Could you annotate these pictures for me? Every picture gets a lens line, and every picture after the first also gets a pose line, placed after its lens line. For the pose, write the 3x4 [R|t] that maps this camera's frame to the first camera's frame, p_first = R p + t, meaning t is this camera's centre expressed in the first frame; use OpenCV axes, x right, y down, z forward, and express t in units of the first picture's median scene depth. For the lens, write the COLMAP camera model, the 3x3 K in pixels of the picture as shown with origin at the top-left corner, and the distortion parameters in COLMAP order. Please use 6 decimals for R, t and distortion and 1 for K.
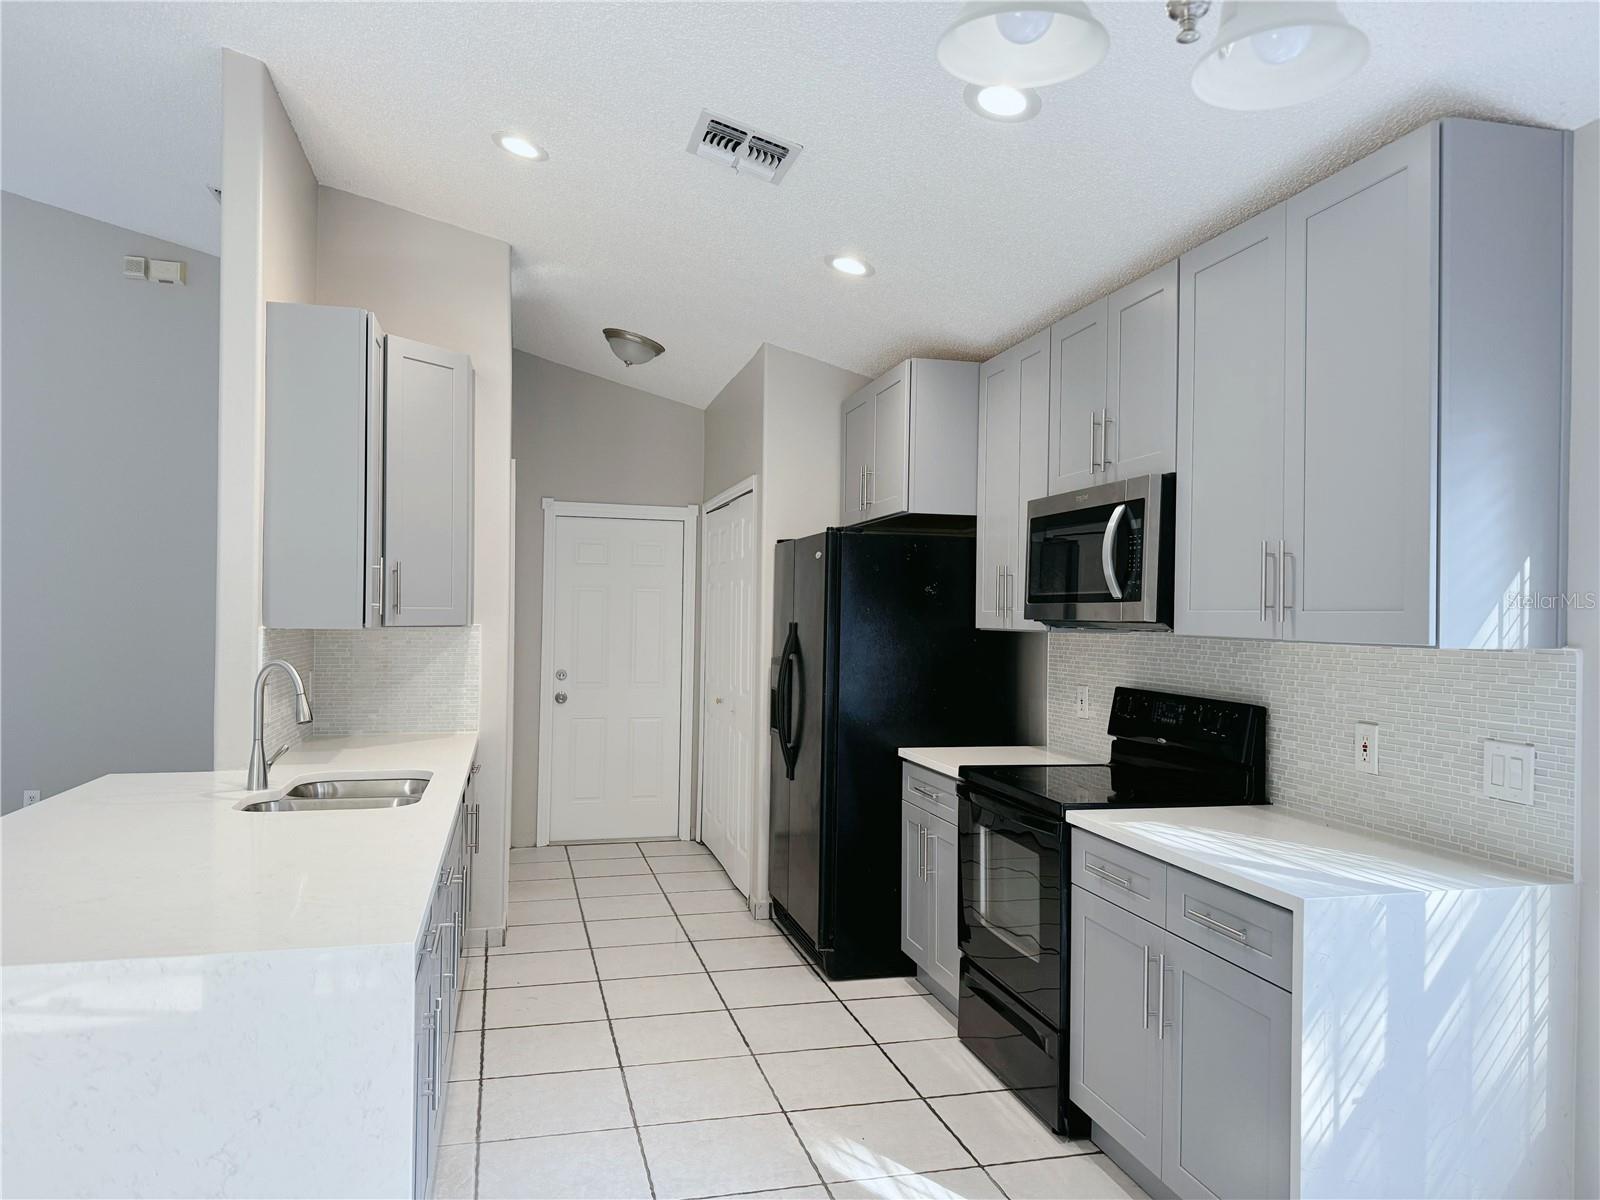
lens RADIAL K [[1114.0, 0, 796.4], [0, 1114.0, 614.0], [0, 0, 1]] dist [0.064268, -0.083927]
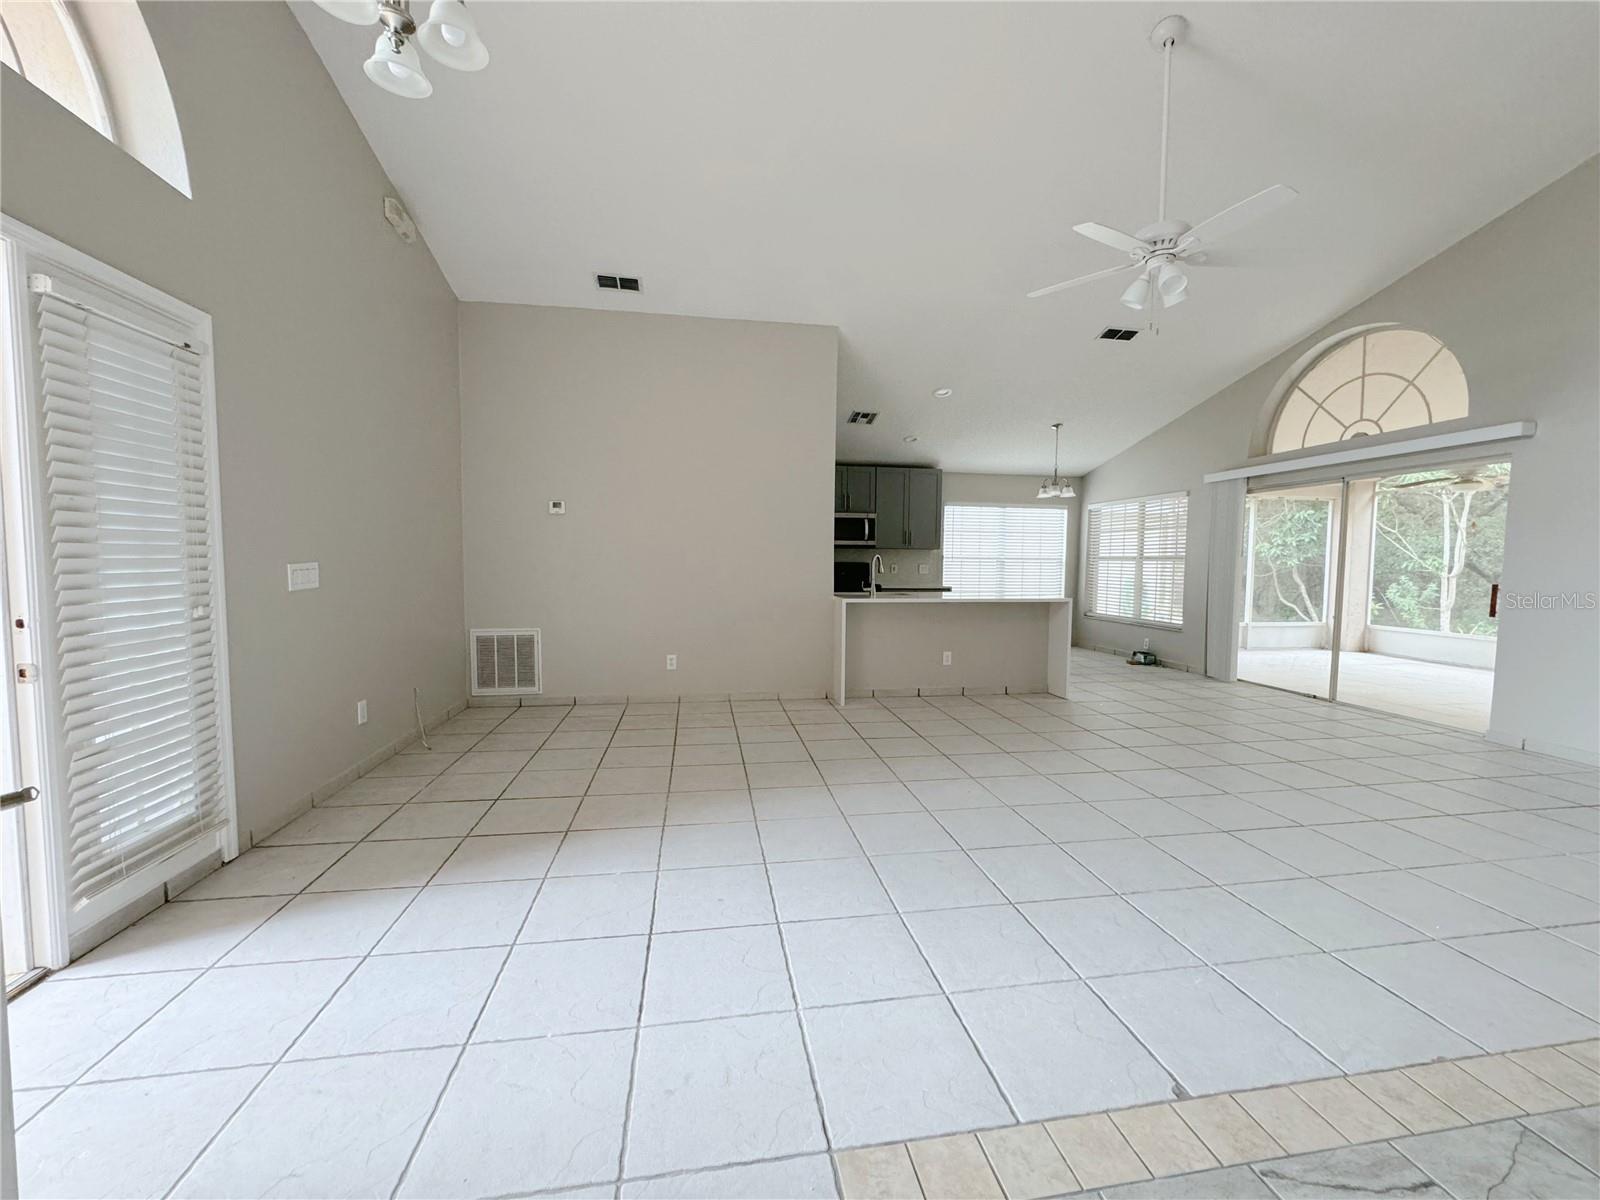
lens RADIAL K [[633.9, 0, 797.6], [0, 633.9, 593.4], [0, 0, 1]] dist [-0.003992, 0.000065]
pose [[0.089289, -0.066908, 0.993756, -2.224863], [-0.009553, 0.997638, 0.068028, 0.029569], [-0.995960, -0.015568, 0.088439, 1.034520]]
